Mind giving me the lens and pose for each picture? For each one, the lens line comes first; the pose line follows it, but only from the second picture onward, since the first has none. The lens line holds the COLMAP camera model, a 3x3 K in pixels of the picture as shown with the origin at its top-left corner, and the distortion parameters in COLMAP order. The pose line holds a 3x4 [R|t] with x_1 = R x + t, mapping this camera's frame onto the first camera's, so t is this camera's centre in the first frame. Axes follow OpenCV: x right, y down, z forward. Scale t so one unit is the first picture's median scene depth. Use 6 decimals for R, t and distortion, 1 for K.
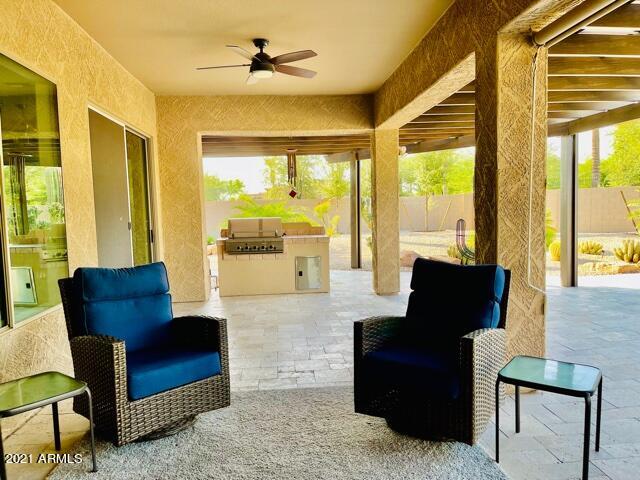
lens RADIAL K [[487.8, 0, 320.0], [0, 487.8, 240.0], [0, 0, 1]] dist [0.014773, 0.000152]
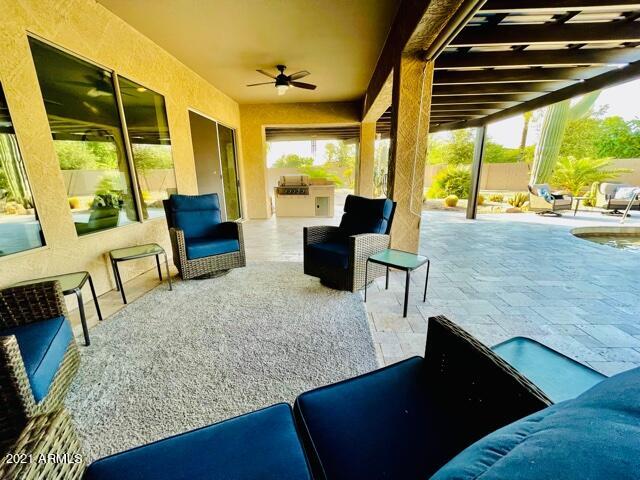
lens RADIAL K [[261.8, 0, 320.0], [0, 261.8, 240.0], [0, 0, 1]] dist [-0.003576, -0.000429]
pose [[0.989669, 0.050109, -0.134328, 0.232193], [-0.025002, 0.982898, 0.182446, 0.028176], [0.141173, -0.177203, 0.973997, 0.024656]]
